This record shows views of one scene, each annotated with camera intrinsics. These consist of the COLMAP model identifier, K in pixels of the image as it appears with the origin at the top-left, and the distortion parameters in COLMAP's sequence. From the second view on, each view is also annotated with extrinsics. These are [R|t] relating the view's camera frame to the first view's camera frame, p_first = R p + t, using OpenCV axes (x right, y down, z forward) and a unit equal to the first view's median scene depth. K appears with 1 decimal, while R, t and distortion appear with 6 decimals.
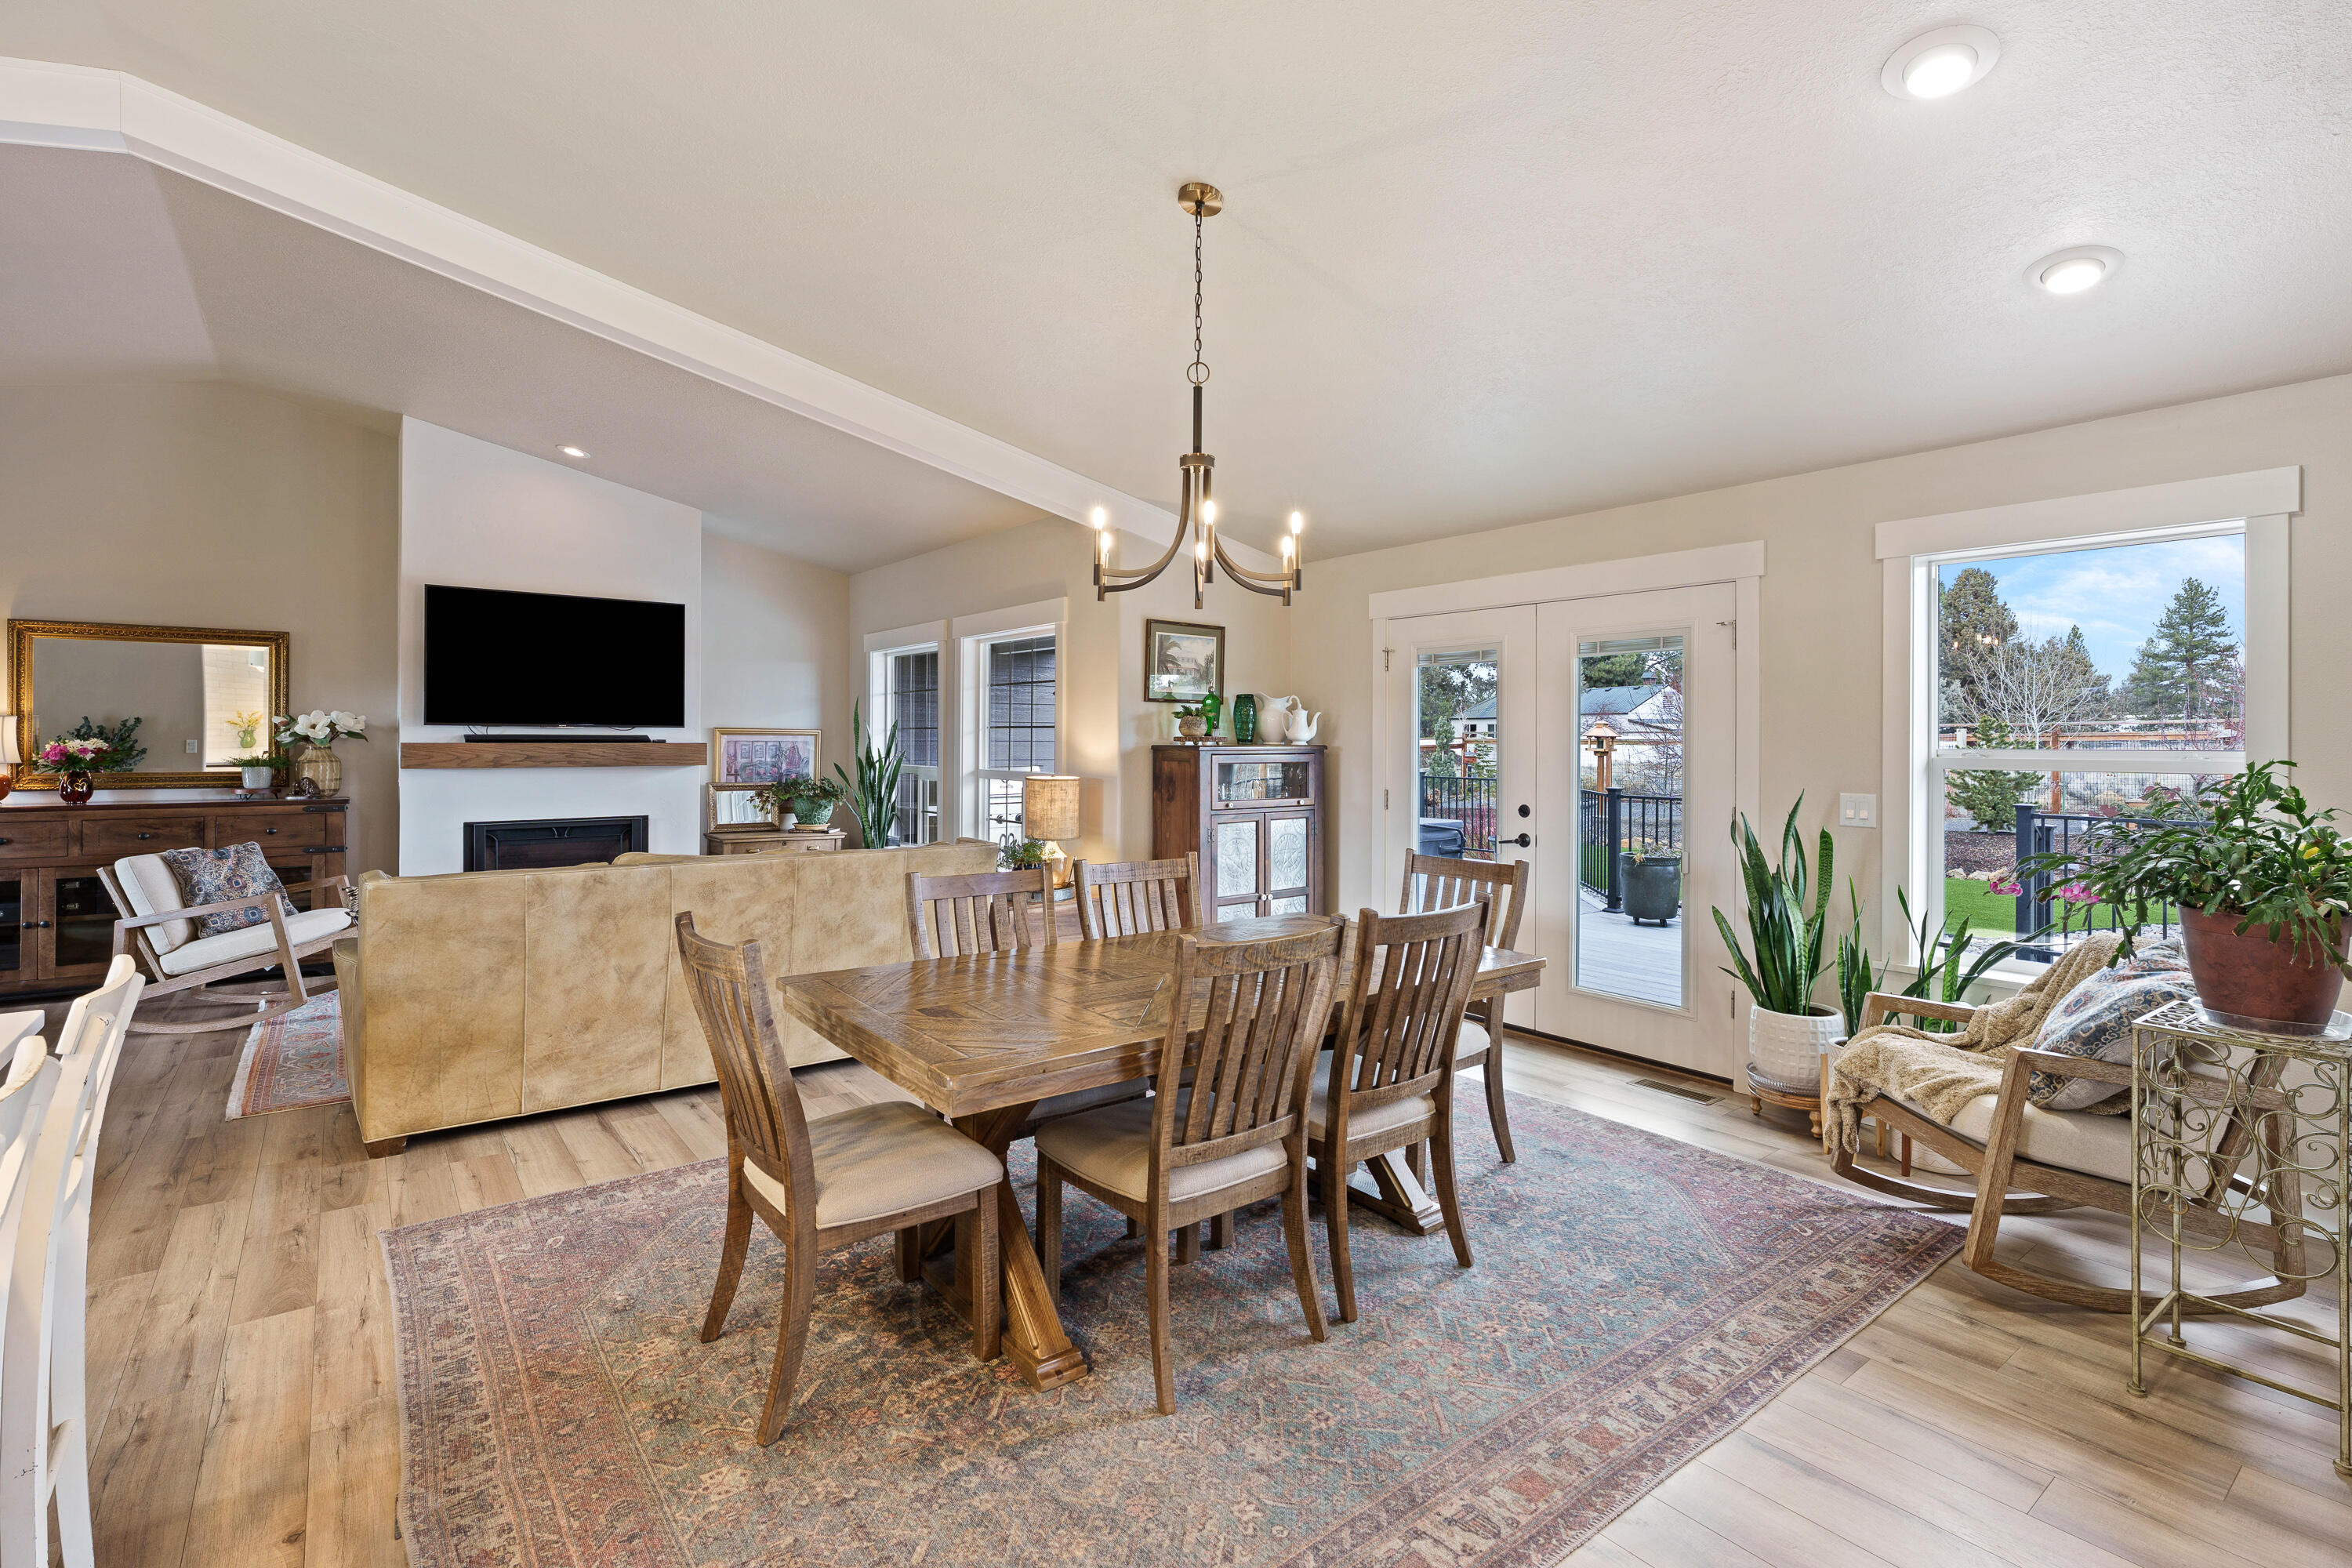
lens RADIAL K [[1091.6, 0, 1176.2], [0, 1091.6, 737.6], [0, 0, 1]] dist [-0.001887, -0.001117]
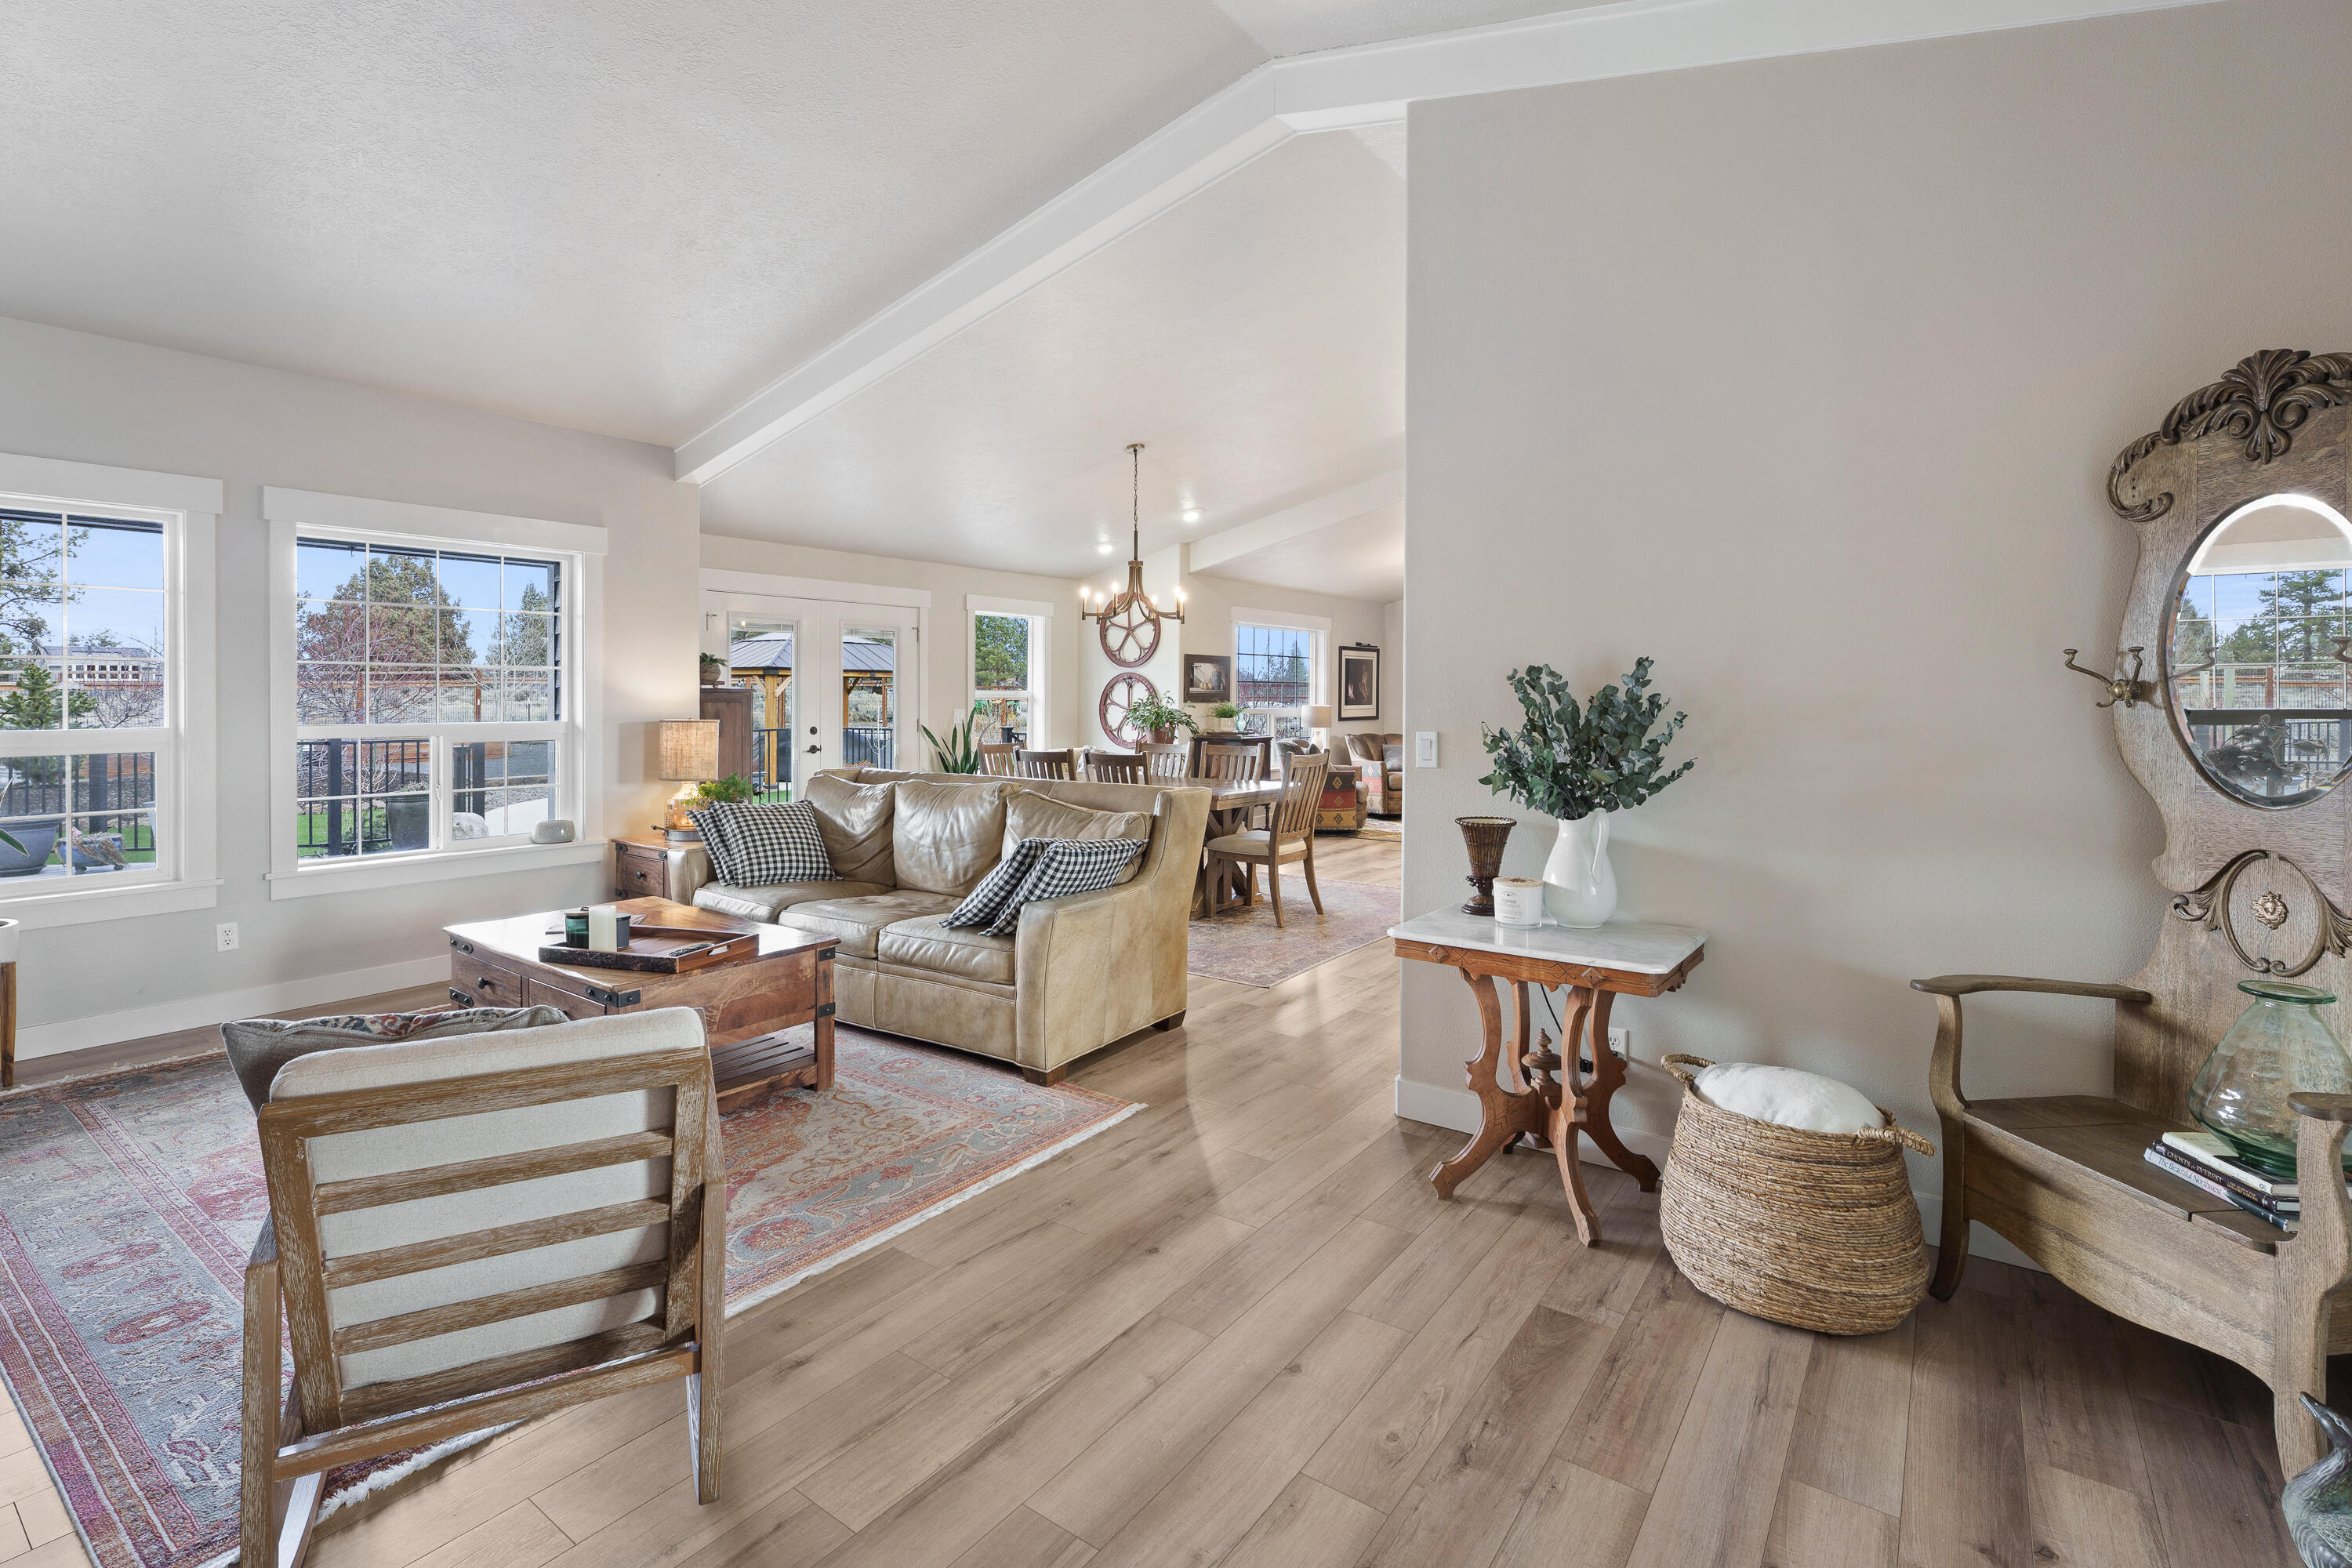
lens RADIAL K [[1086.2, 0, 1157.1], [0, 1086.2, 706.8], [0, 0, 1]] dist [0.000343, 0.000065]
pose [[-0.270768, -0.010271, 0.962590, -1.488694], [0.000471, 0.999942, 0.010802, 0.018208], [-0.962645, 0.003379, -0.270747, 1.066294]]
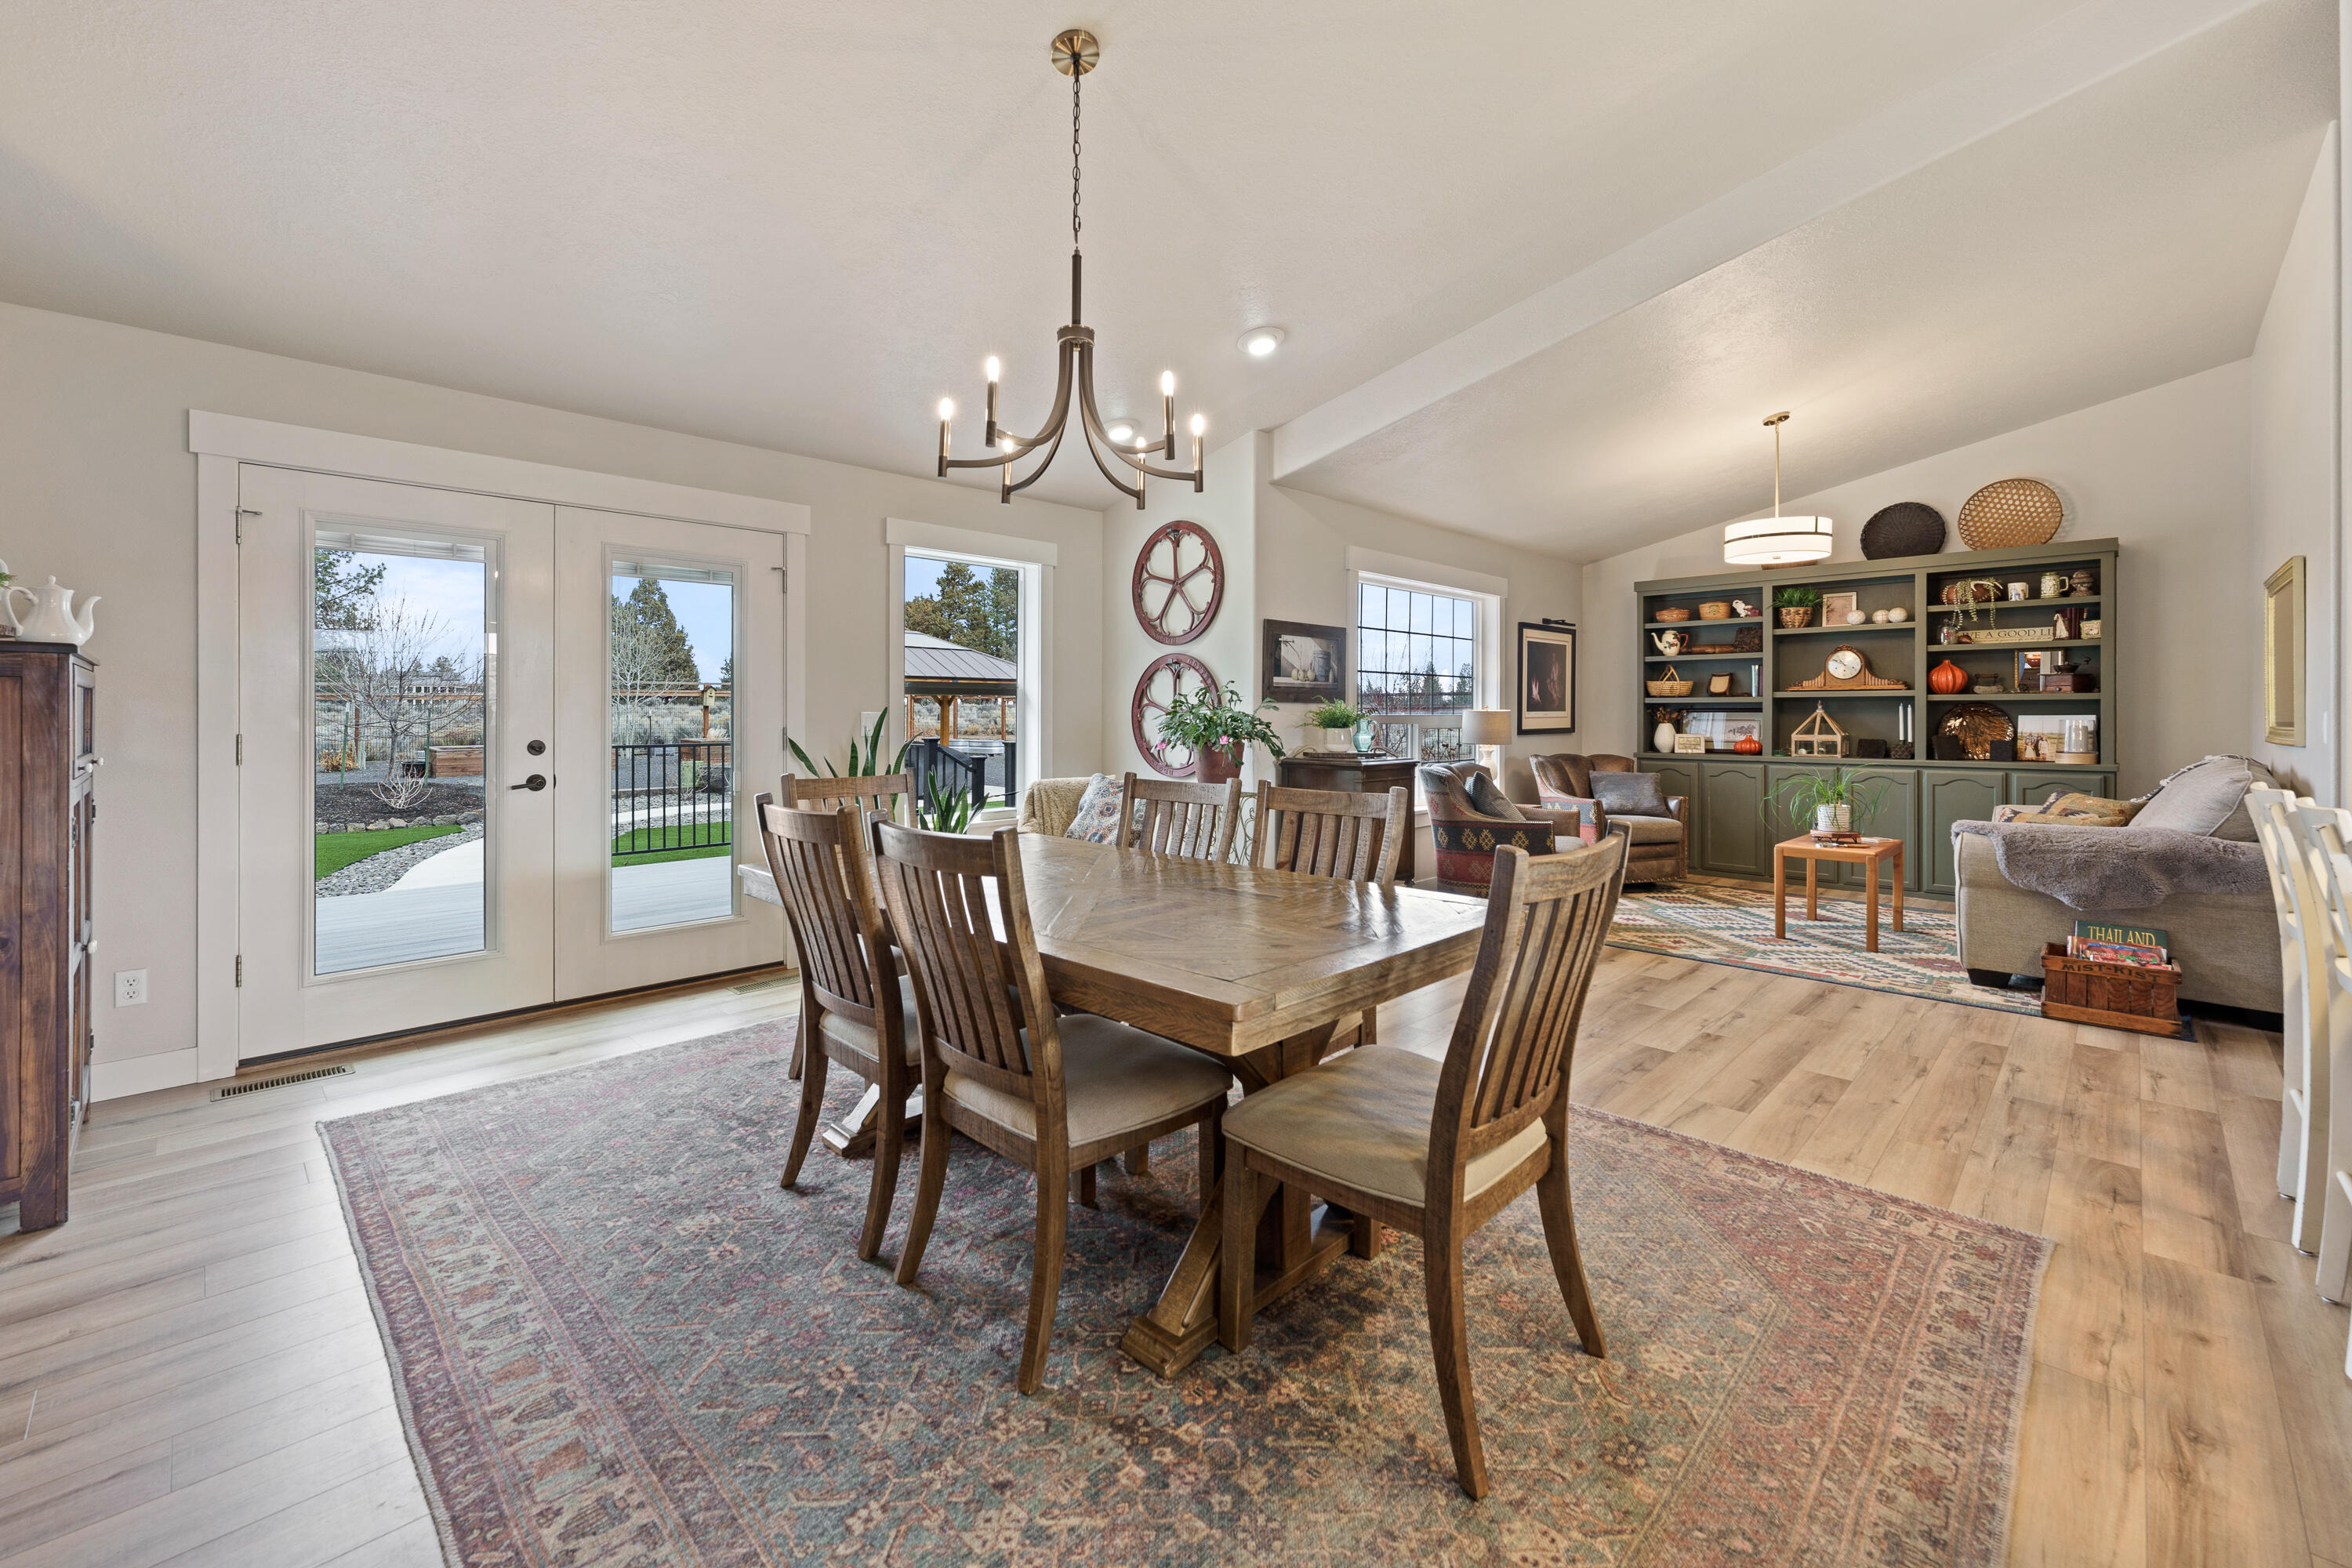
lens RADIAL K [[978.1, 0, 1163.4], [0, 978.1, 713.8], [0, 0, 1]] dist [0.003561, 0.000244]
pose [[-0.134998, -0.002979, 0.990841, -0.551363], [-0.000685, 0.999996, 0.002913, 0.043193], [-0.990846, -0.000285, -0.134999, 0.704272]]
